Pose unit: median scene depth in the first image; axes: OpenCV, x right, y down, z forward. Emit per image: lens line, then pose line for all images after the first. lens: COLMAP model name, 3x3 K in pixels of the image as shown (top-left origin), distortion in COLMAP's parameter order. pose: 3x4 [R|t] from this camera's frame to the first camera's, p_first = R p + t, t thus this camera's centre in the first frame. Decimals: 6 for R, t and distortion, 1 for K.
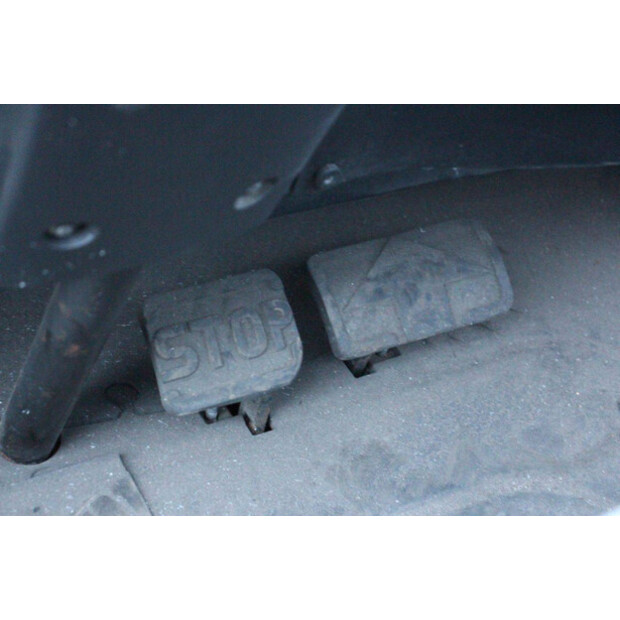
lens RADIAL K [[1438.8, 0, 313.8], [0, 1438.8, 310.1], [0, 0, 1]] dist [0.378212, 0.000000]
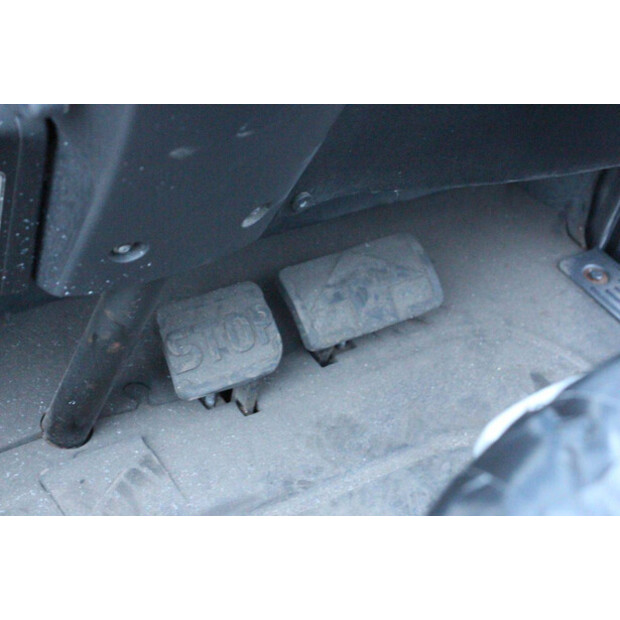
lens RADIAL K [[1438.8, 0, 306.8], [0, 1438.8, 309.7], [0, 0, 1]] dist [0.378212, 0.000000]
pose [[0.996234, -0.064740, 0.057668, -0.055319], [0.066636, 0.997277, -0.031583, 0.038330], [-0.055466, 0.035307, 0.997836, -0.248035]]
